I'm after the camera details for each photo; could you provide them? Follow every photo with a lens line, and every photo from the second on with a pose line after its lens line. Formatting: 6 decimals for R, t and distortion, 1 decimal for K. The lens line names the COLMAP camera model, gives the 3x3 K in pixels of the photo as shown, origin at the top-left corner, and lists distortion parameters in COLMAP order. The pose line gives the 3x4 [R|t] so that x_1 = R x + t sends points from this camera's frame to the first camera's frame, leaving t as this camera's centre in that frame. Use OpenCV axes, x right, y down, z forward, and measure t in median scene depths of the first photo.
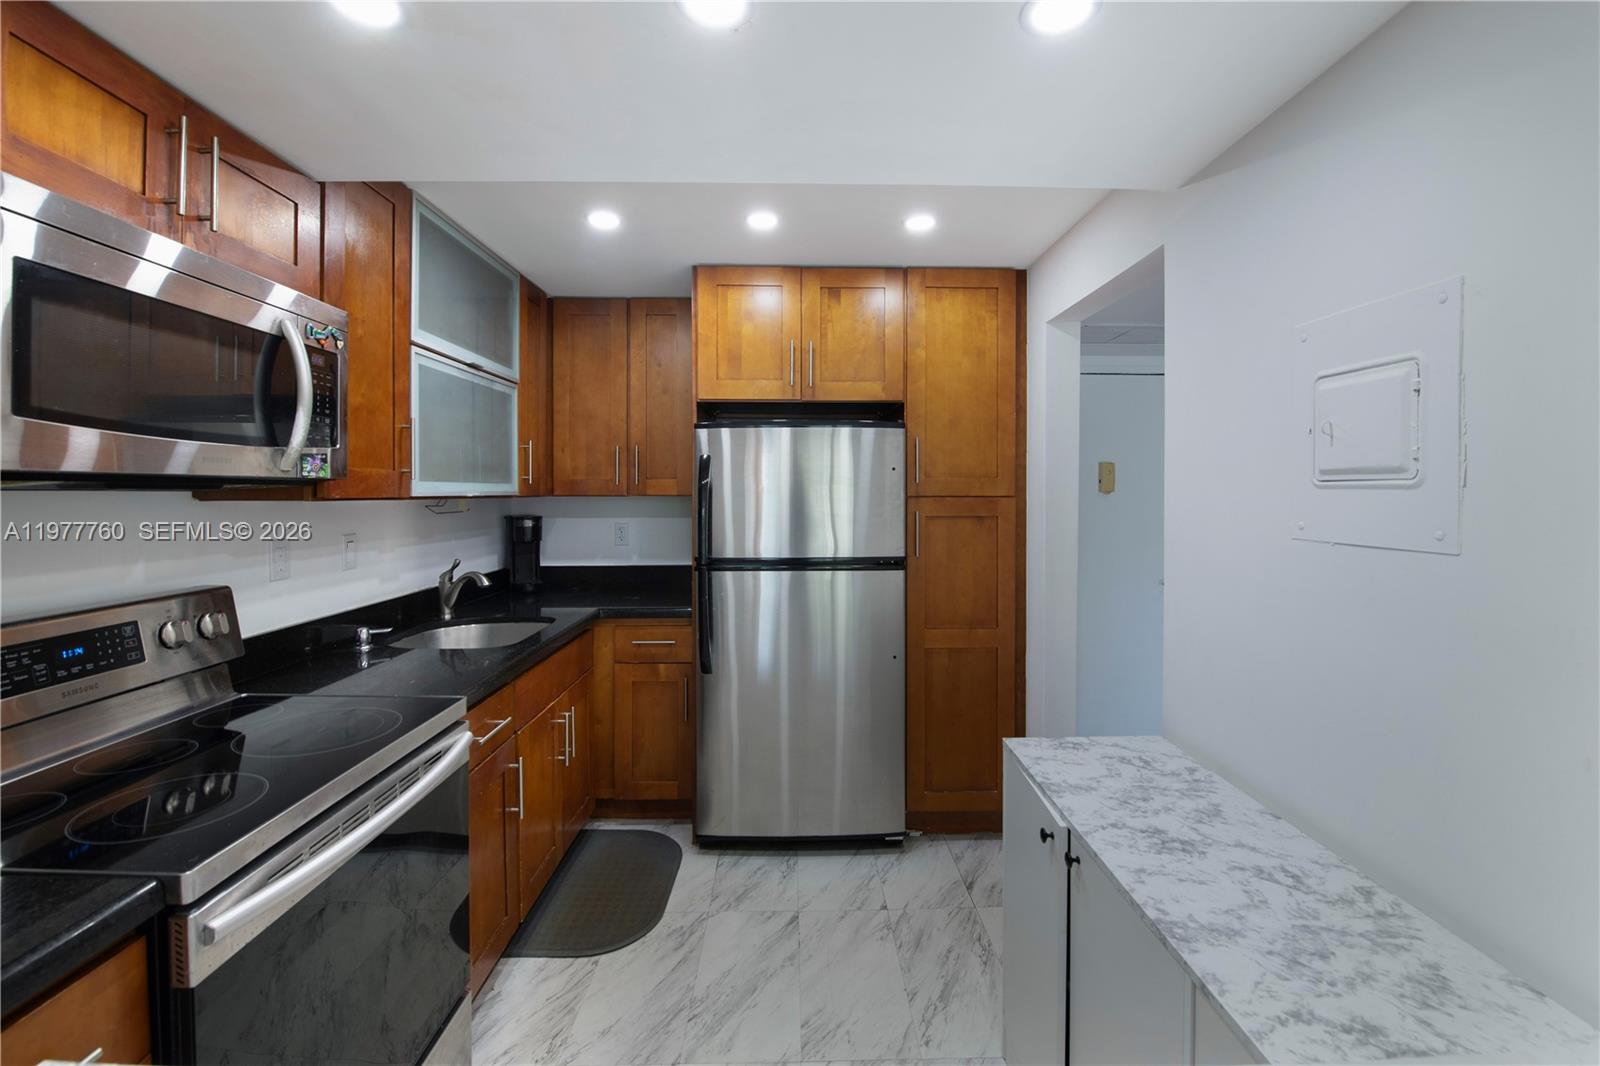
lens RADIAL K [[671.0, 0, 807.2], [0, 671.0, 497.6], [0, 0, 1]] dist [-0.022841, -0.000461]
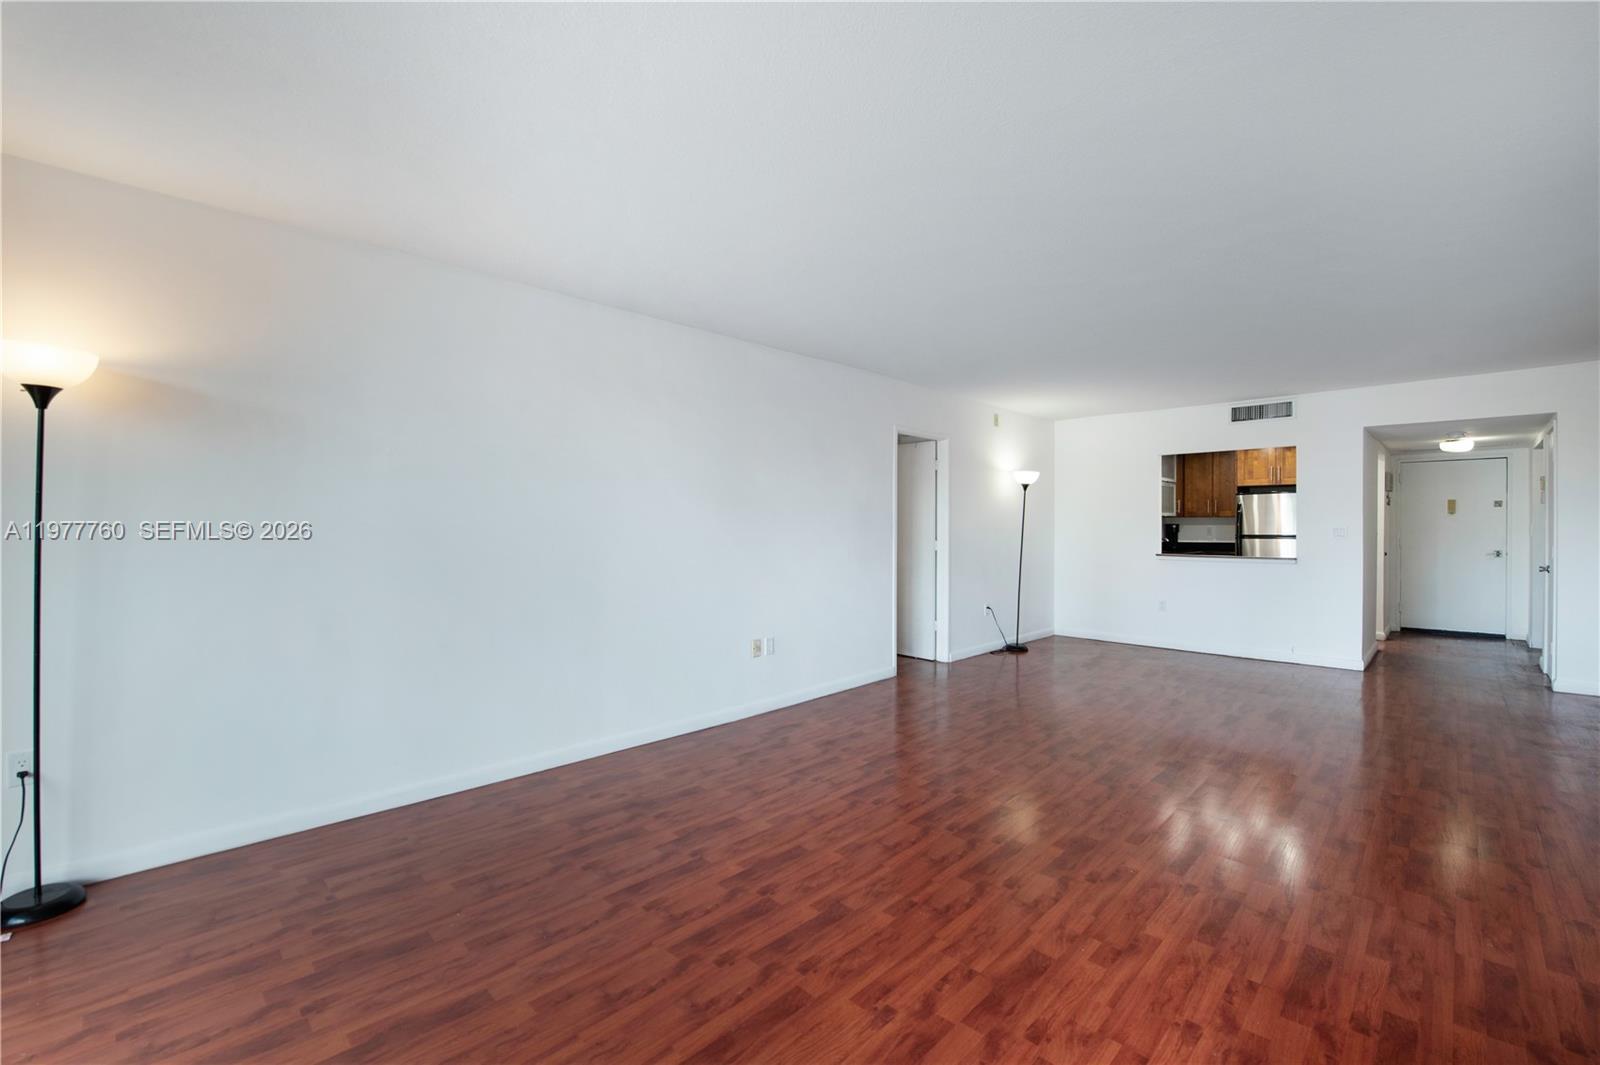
lens RADIAL K [[679.7, 0, 812.0], [0, 679.7, 530.1], [0, 0, 1]] dist [-0.008339, -0.000933]
pose [[0.695276, 0.005564, -0.718721, 1.047469], [-0.012584, 0.999911, -0.004432, 0.146969], [0.718633, 0.012126, 0.695284, -3.759004]]
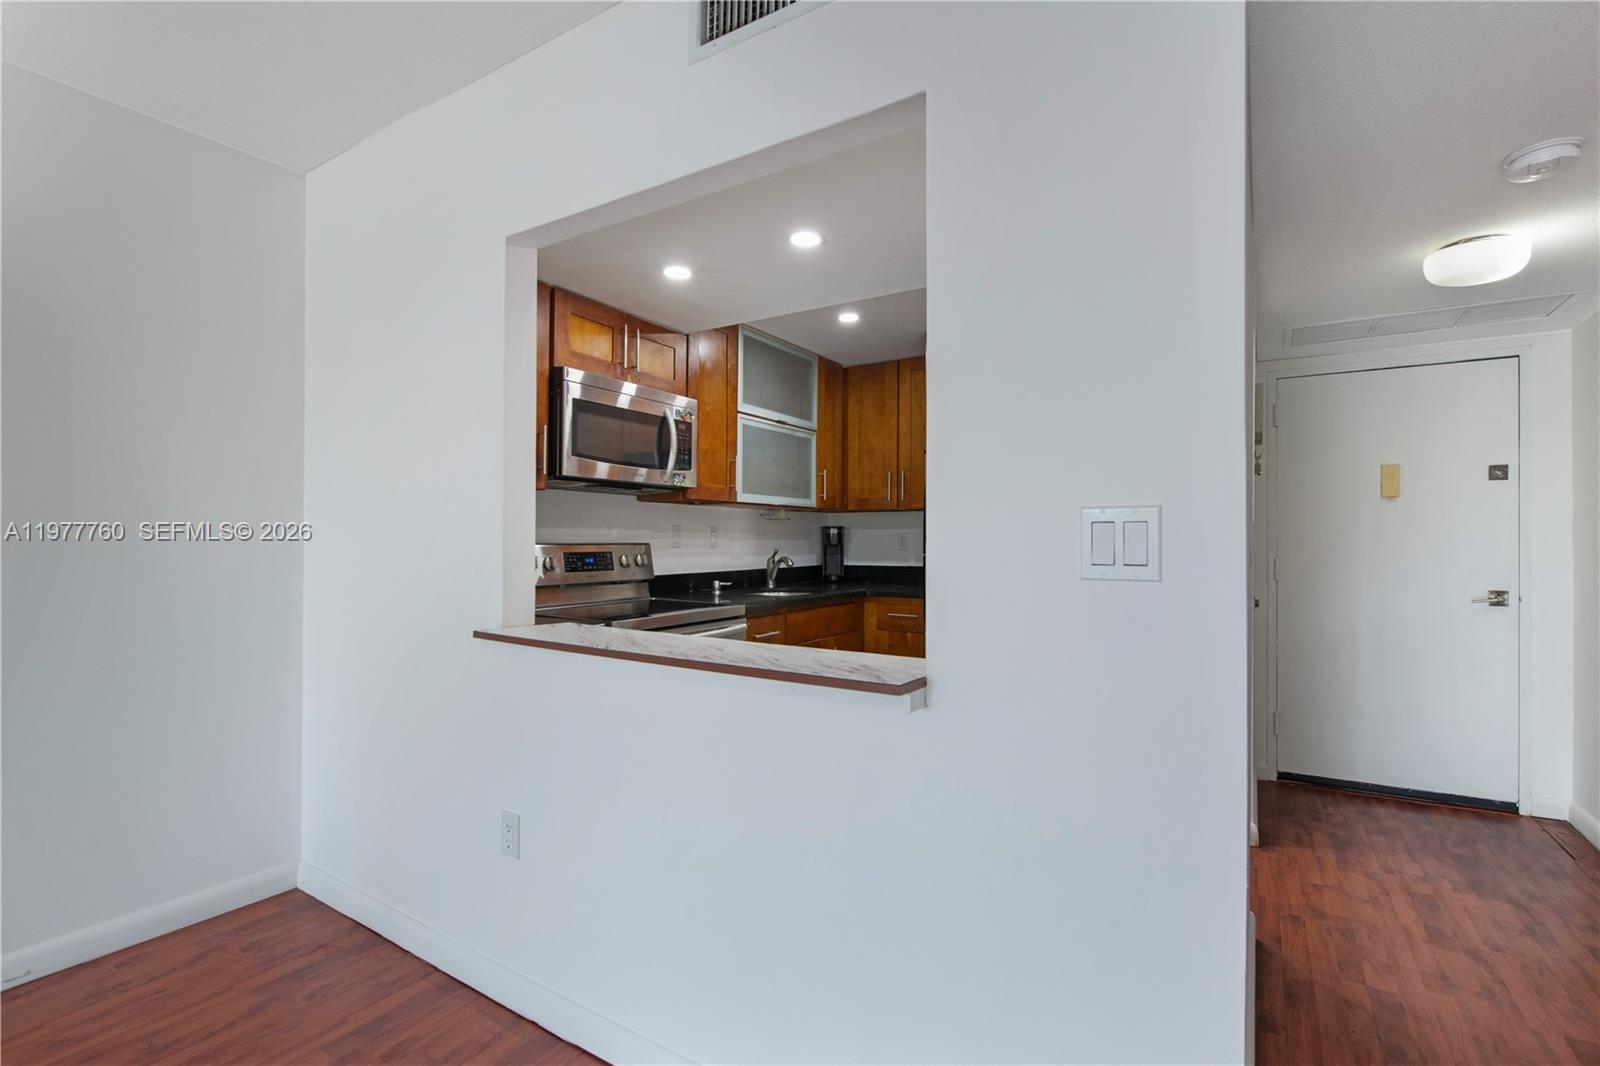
lens RADIAL K [[715.3, 0, 811.8], [0, 715.3, 534.7], [0, 0, 1]] dist [-0.013212, -0.000089]
pose [[0.842272, 0.001467, -0.539050, 0.557940], [-0.009168, 0.999891, -0.011603, 0.103067], [0.538974, 0.014715, 0.842194, -0.441745]]
